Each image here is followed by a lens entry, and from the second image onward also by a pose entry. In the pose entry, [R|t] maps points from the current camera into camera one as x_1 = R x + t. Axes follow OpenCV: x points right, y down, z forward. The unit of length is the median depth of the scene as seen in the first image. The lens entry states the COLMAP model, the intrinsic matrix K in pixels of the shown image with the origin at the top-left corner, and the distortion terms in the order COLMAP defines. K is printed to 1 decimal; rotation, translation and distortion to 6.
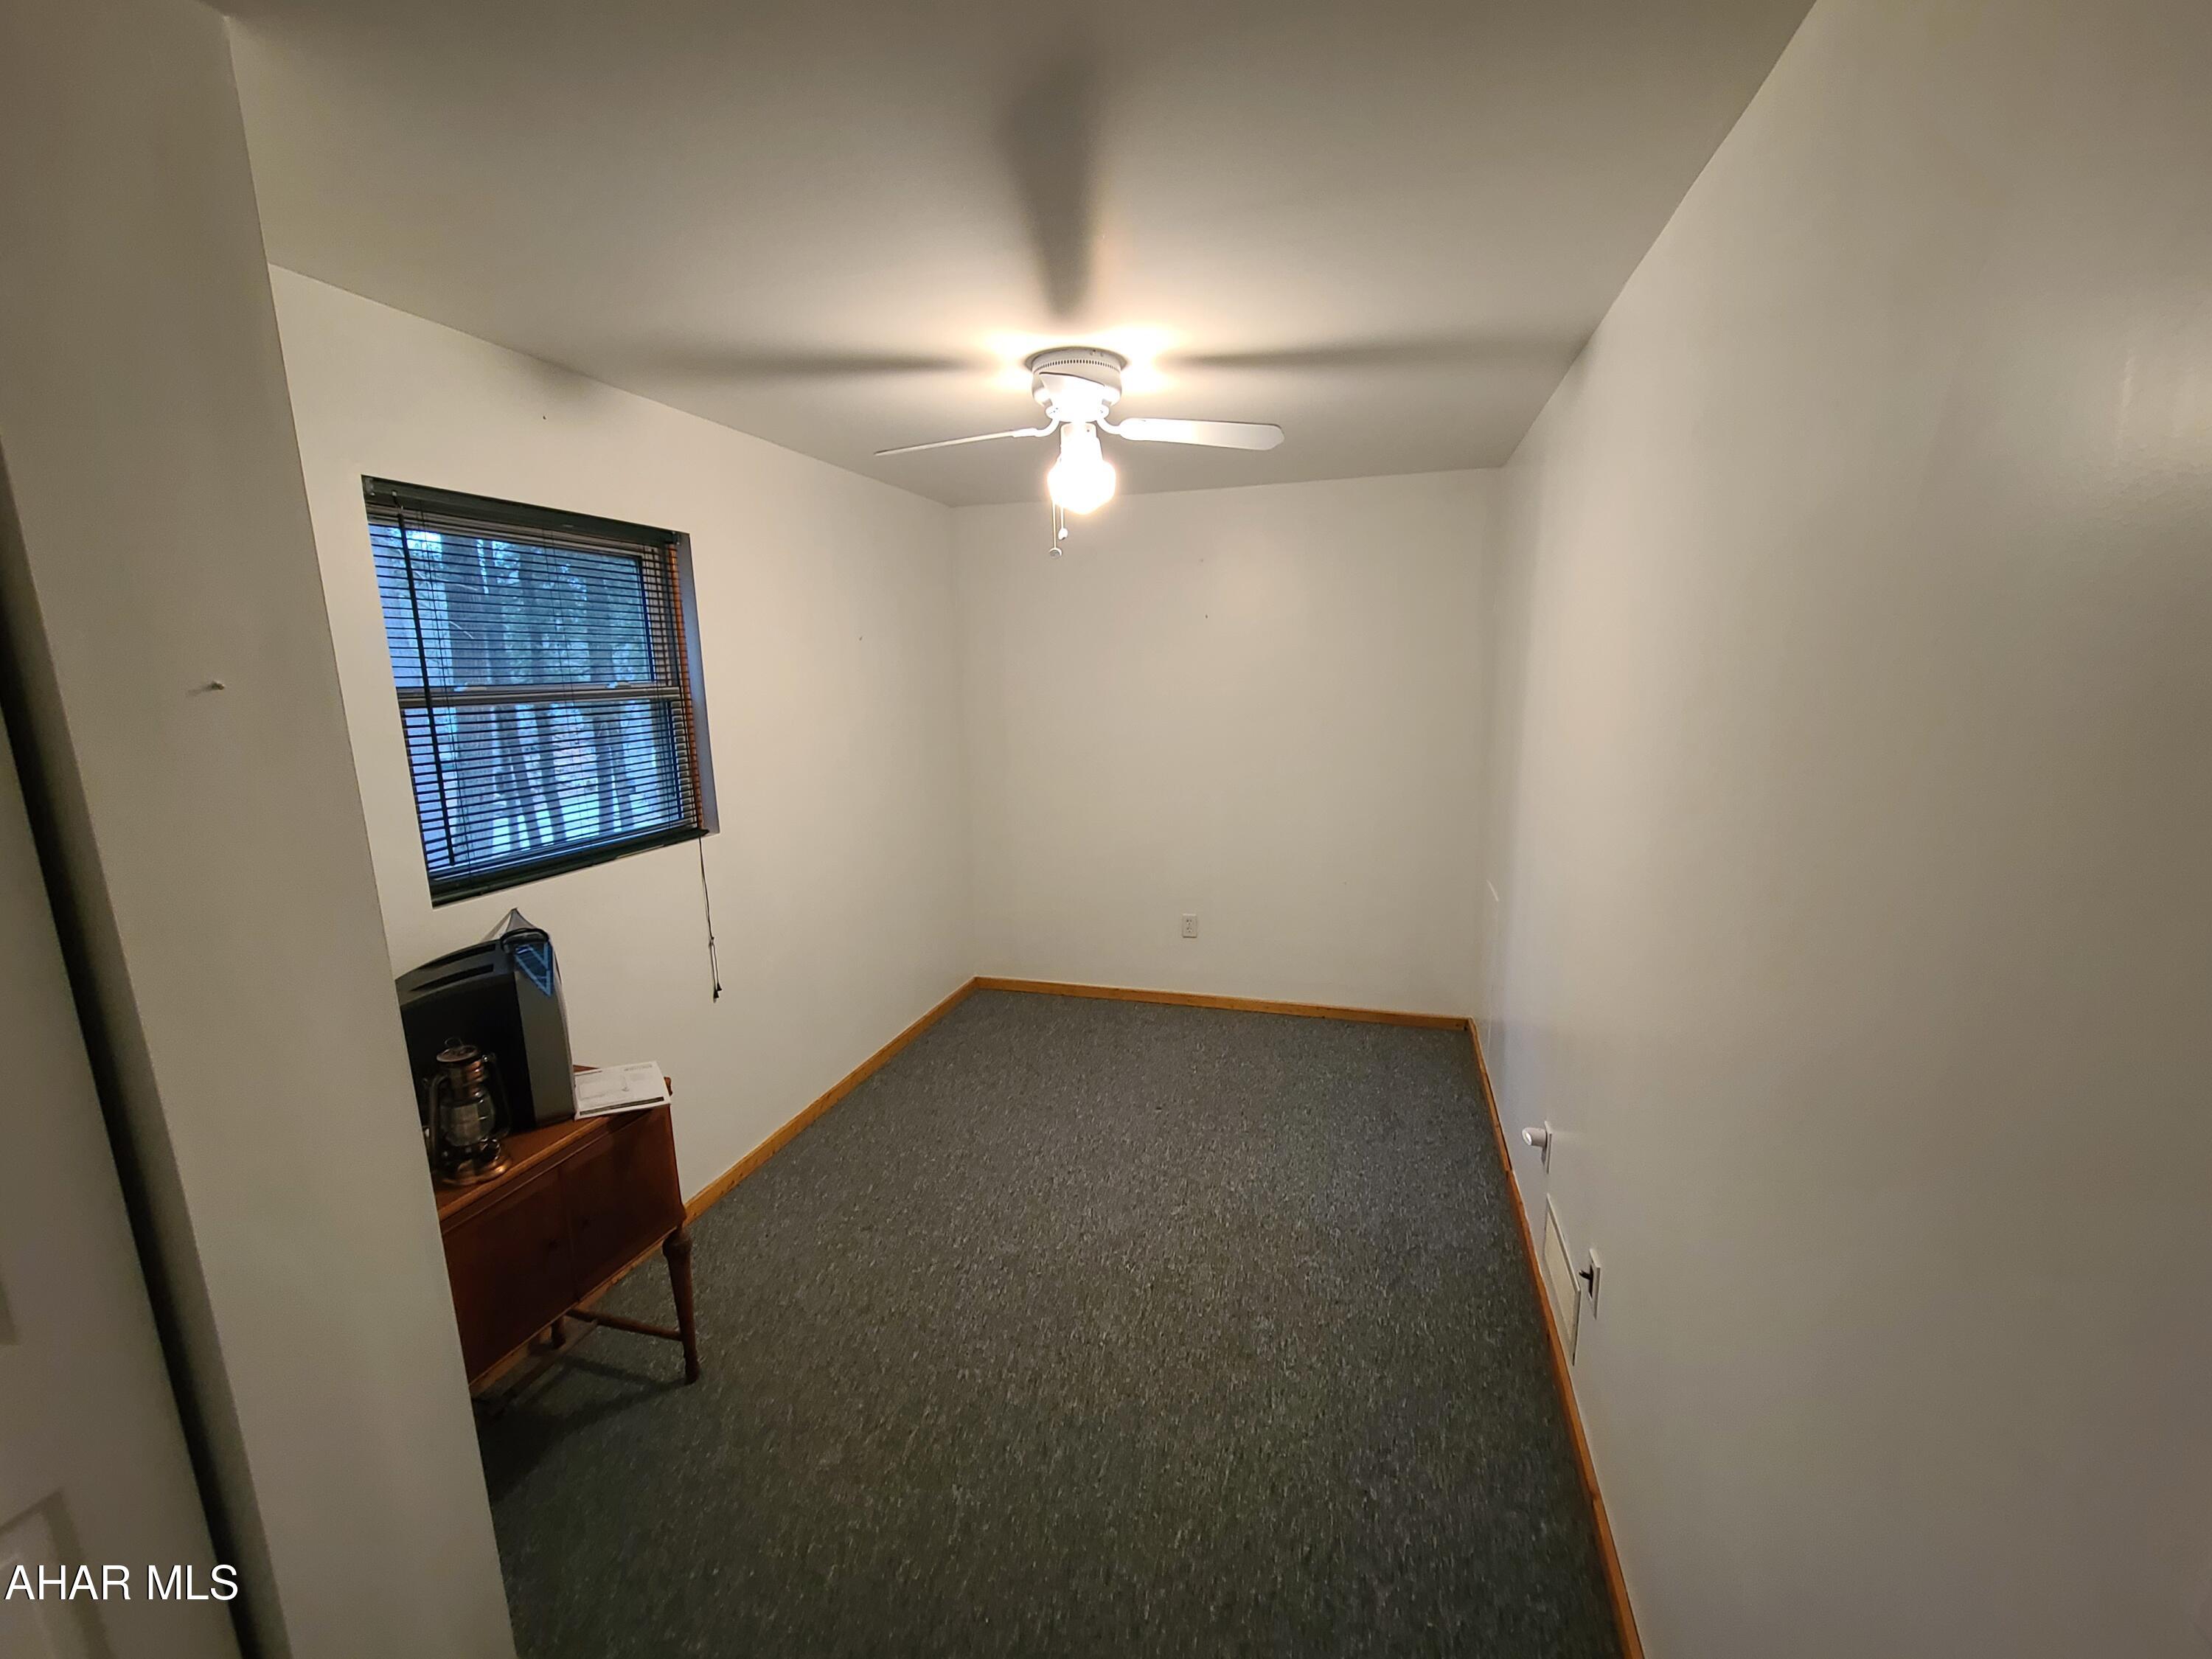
lens RADIAL K [[908.2, 0, 1104.7], [0, 908.2, 842.1], [0, 0, 1]] dist [-0.003851, -0.001445]
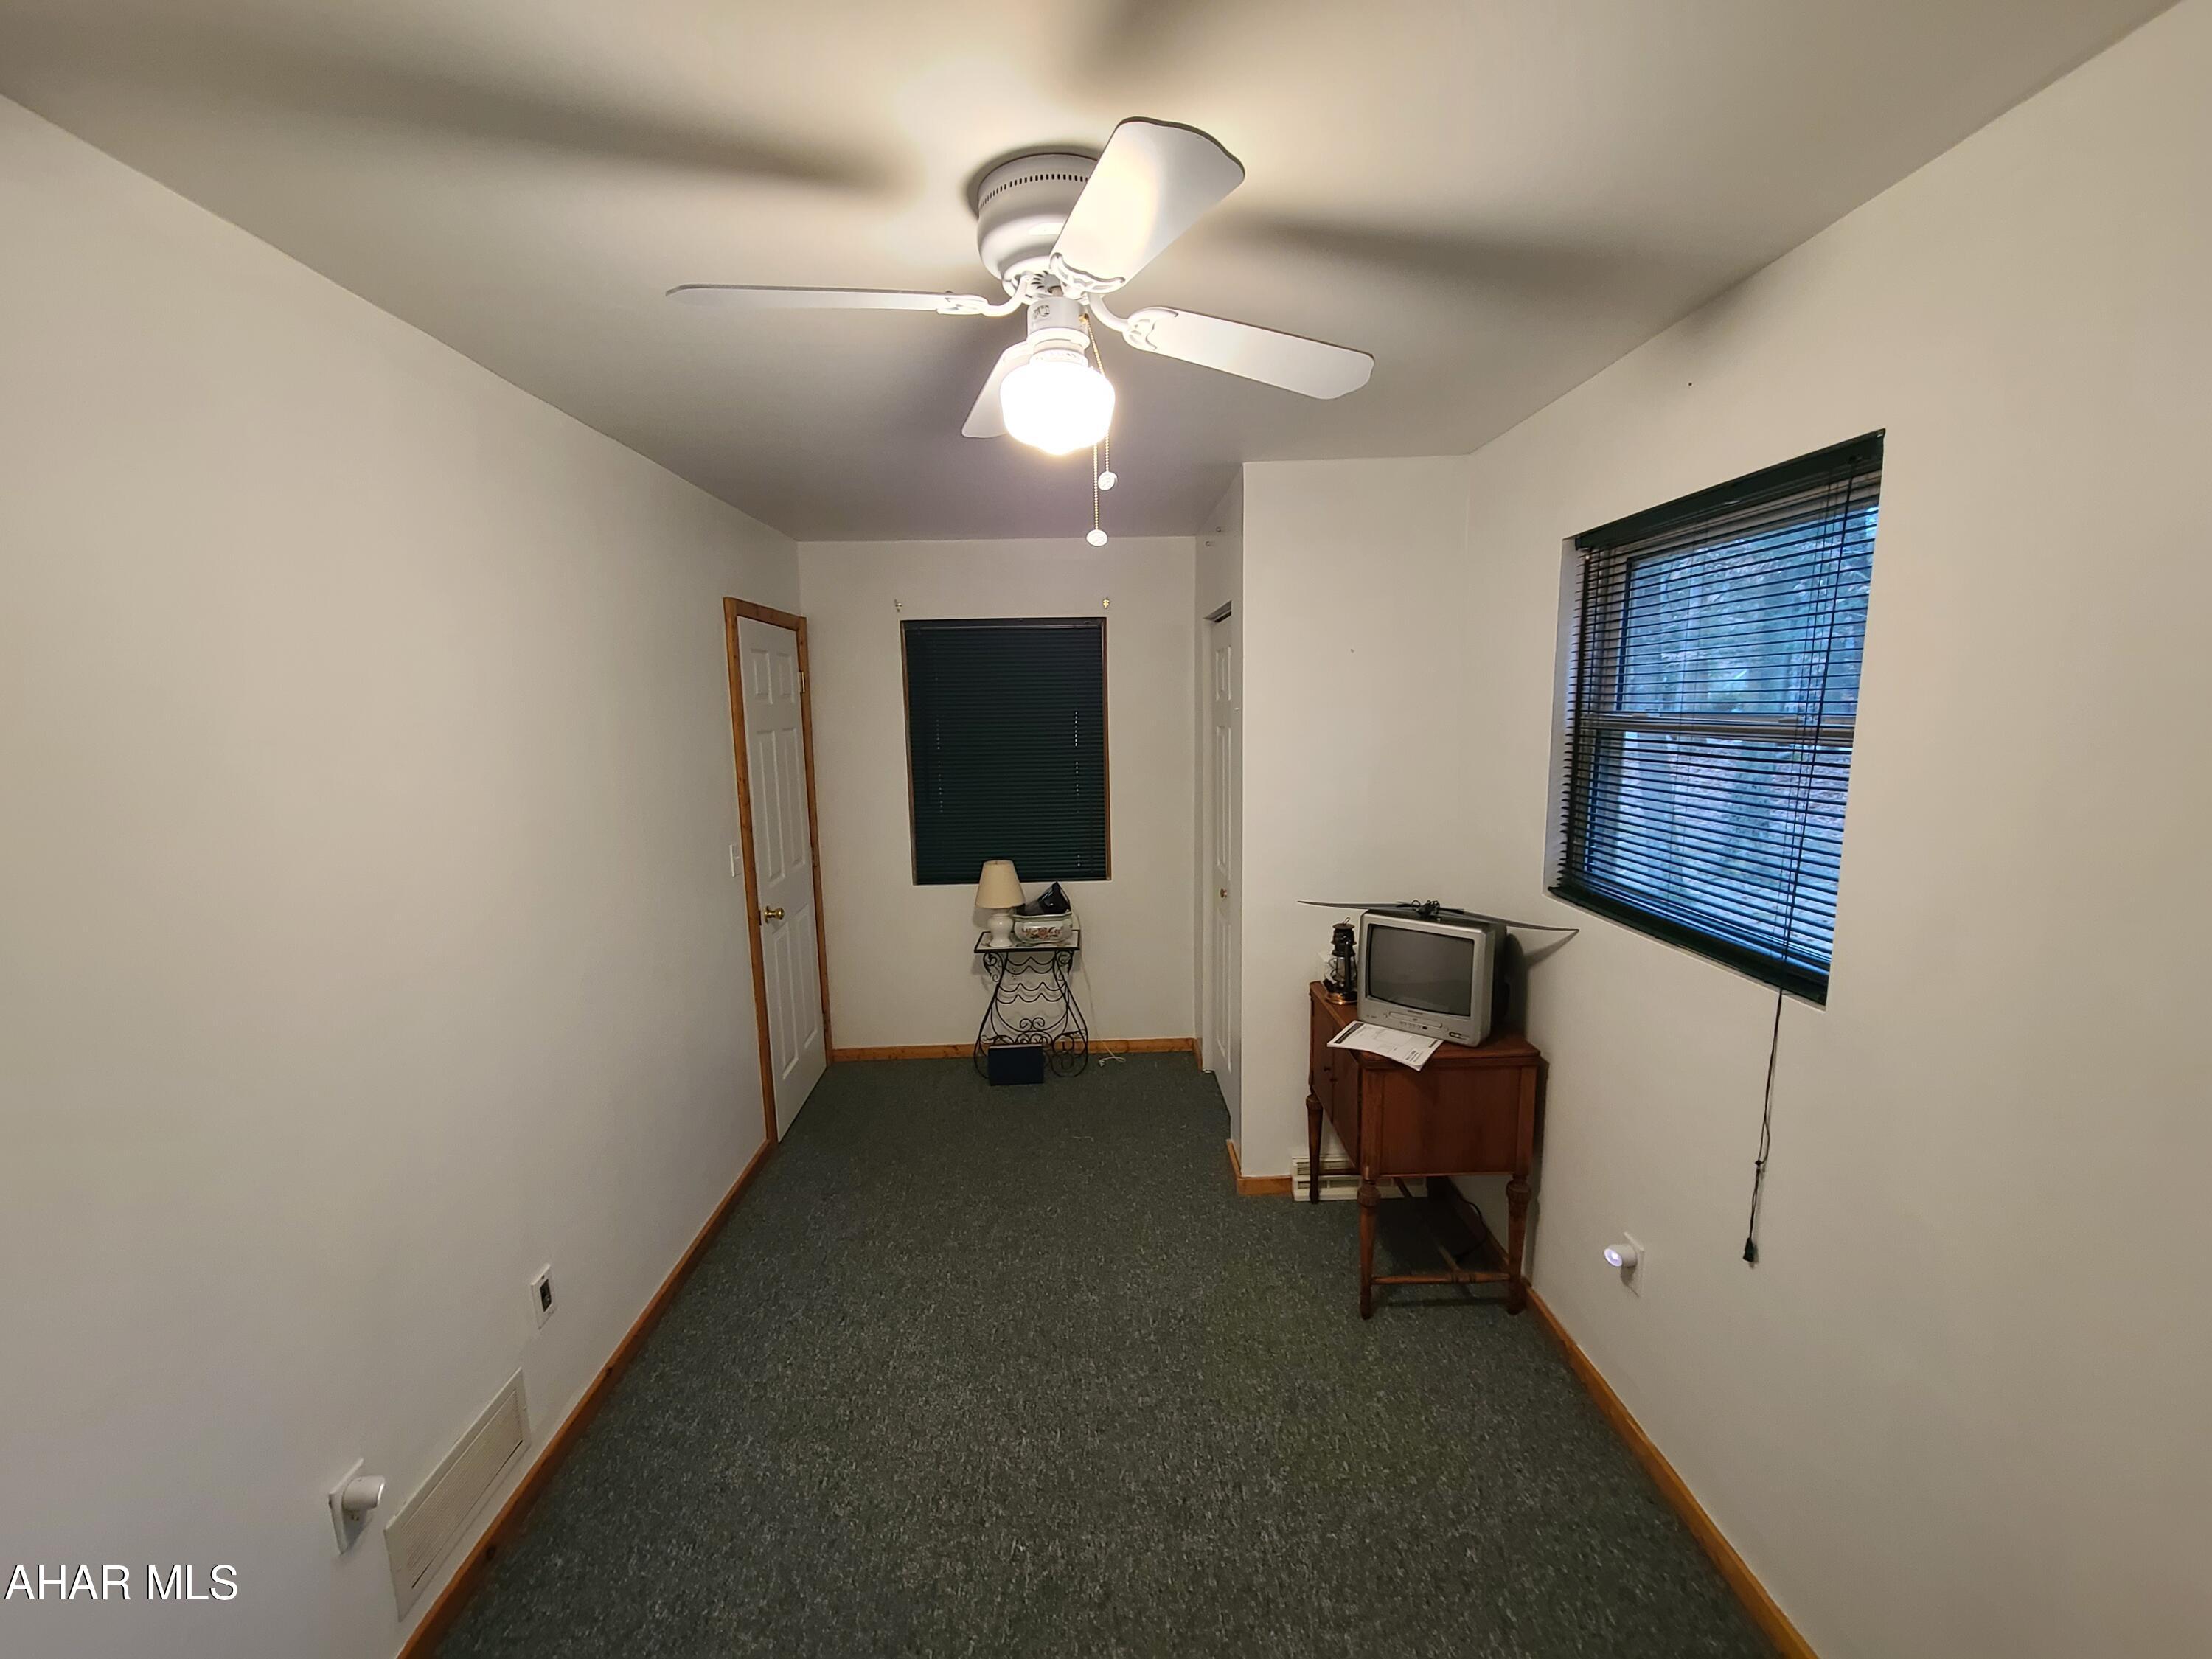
lens RADIAL K [[908.2, 0, 1114.6], [0, 908.2, 829.7], [0, 0, 1]] dist [-0.003851, -0.001445]
pose [[-0.948373, 0.080619, -0.306738, 0.146477], [-0.020796, 0.949265, 0.313789, -0.338394], [0.316473, 0.303968, -0.898581, 1.688836]]
